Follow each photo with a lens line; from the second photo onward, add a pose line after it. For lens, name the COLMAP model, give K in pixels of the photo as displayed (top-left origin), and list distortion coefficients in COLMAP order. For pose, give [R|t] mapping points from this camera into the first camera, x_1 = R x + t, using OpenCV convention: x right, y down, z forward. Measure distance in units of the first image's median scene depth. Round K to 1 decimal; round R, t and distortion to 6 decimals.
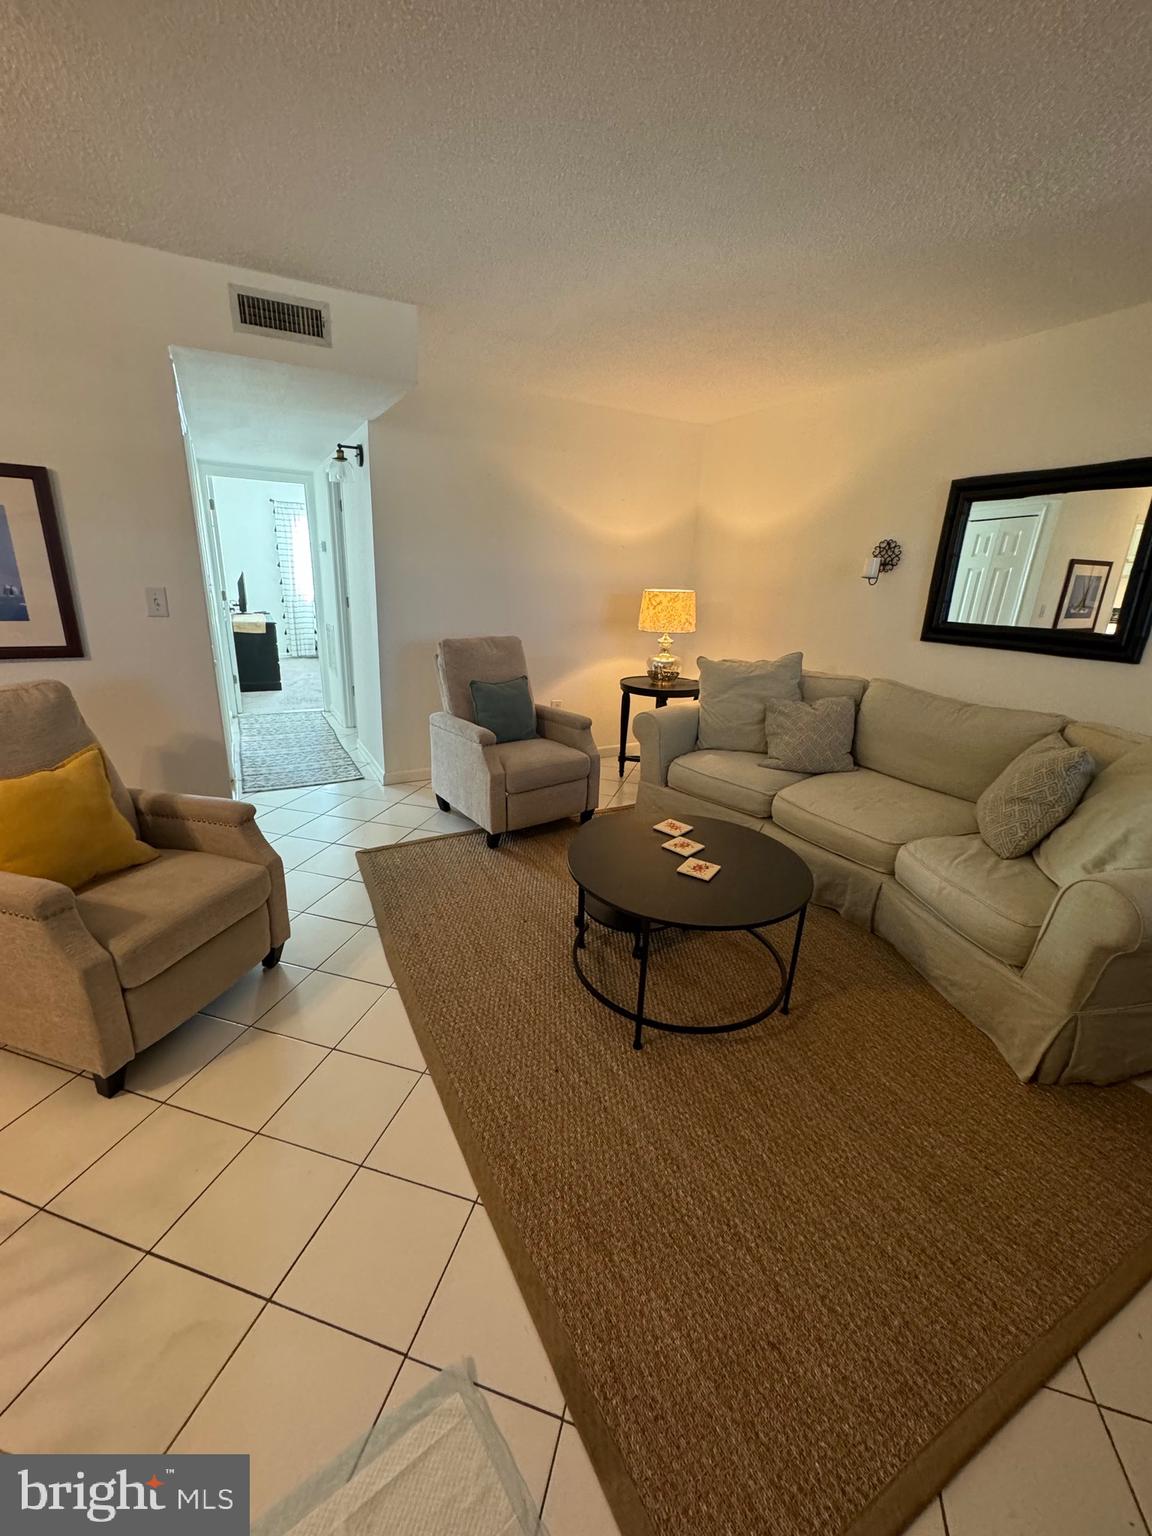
lens RADIAL K [[611.0, 0, 576.0], [0, 611.0, 768.0], [0, 0, 1]] dist [-0.002495, 0.000298]
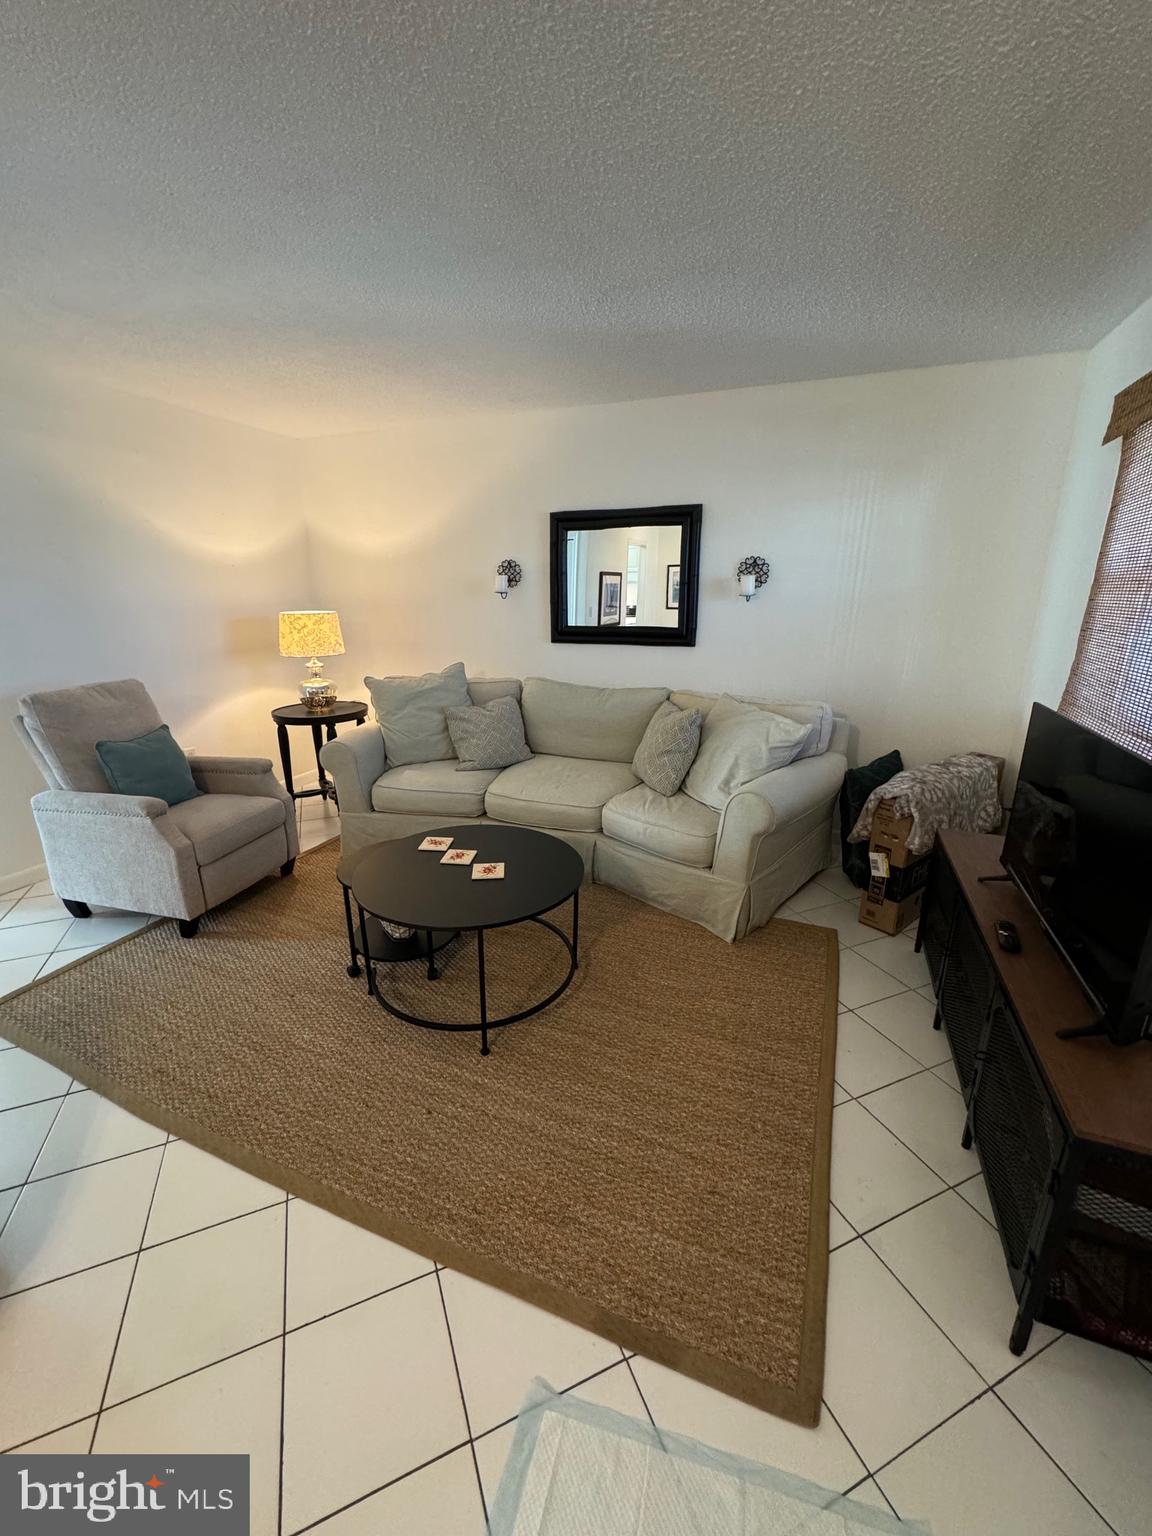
lens RADIAL K [[611.0, 0, 576.0], [0, 611.0, 768.0], [0, 0, 1]] dist [-0.002495, 0.000298]
pose [[0.774701, -0.205890, 0.597870, -0.185532], [0.215578, 0.974858, 0.056375, -0.025122], [-0.594445, 0.085213, 0.799609, 0.022525]]
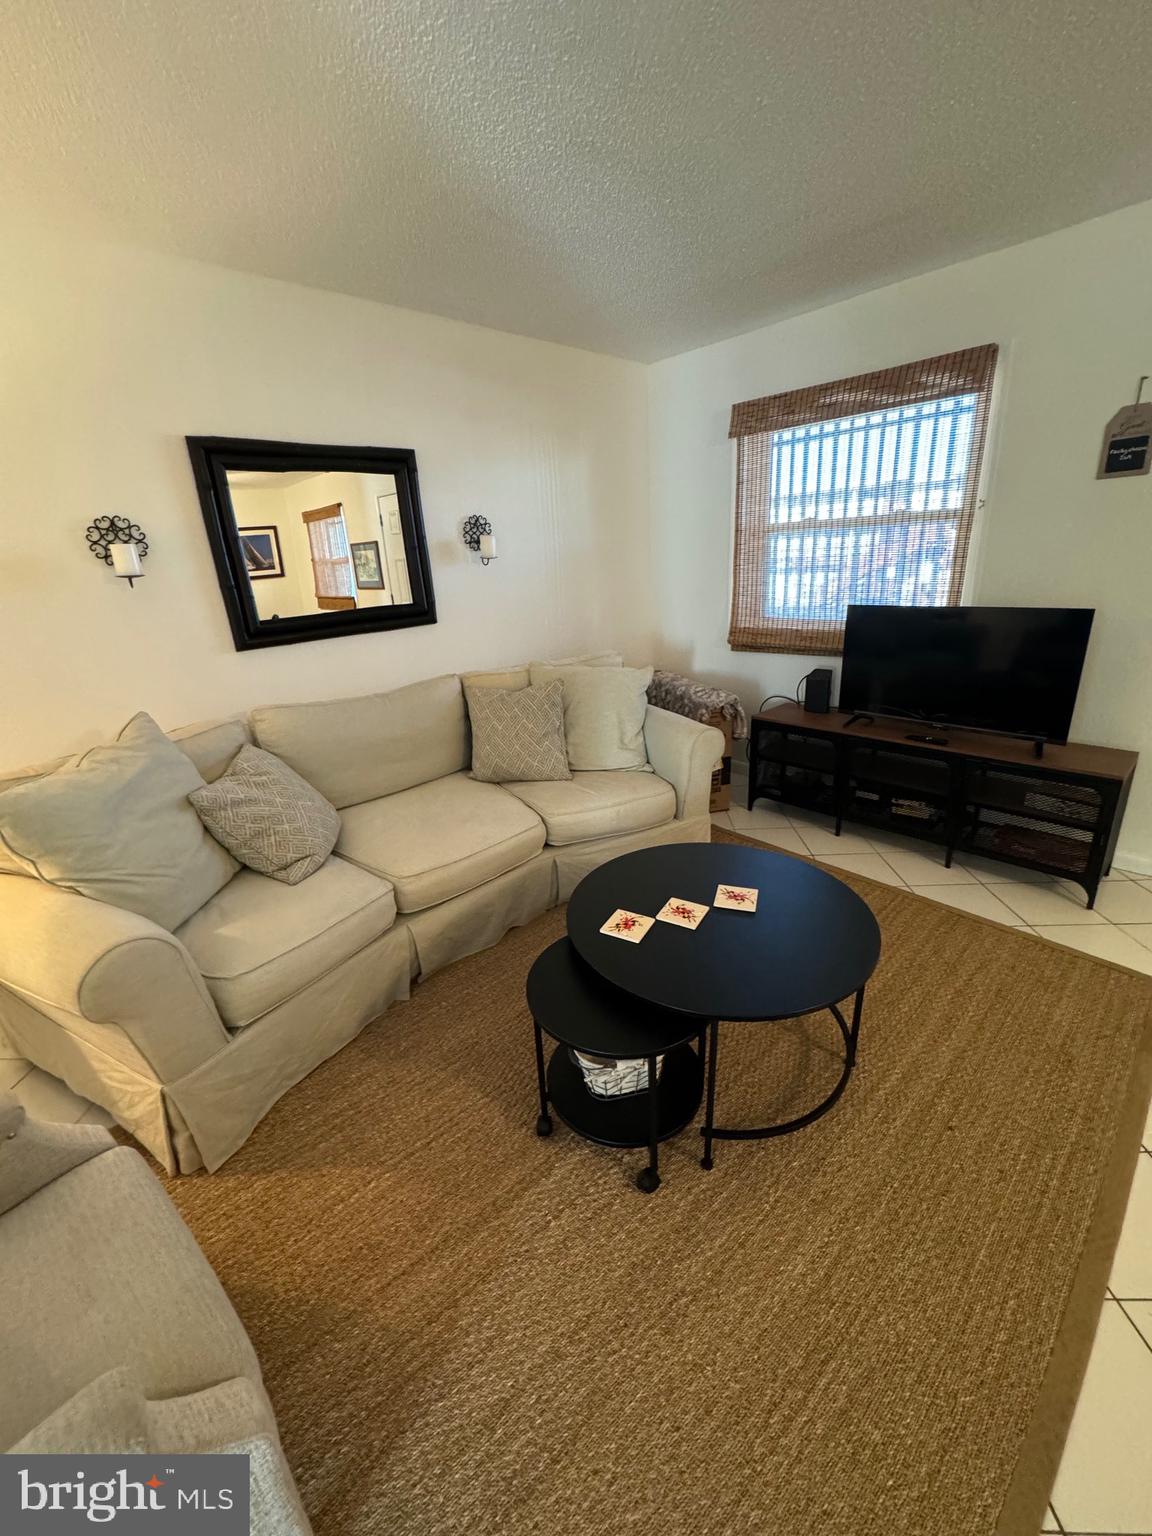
lens RADIAL K [[611.0, 0, 576.0], [0, 611.0, 768.0], [0, 0, 1]] dist [-0.002495, 0.000298]
pose [[-0.237407, -0.343531, 0.908639, -0.297227], [0.341300, 0.846249, 0.409117, -0.268316], [-0.909479, 0.407245, -0.083659, 0.782451]]
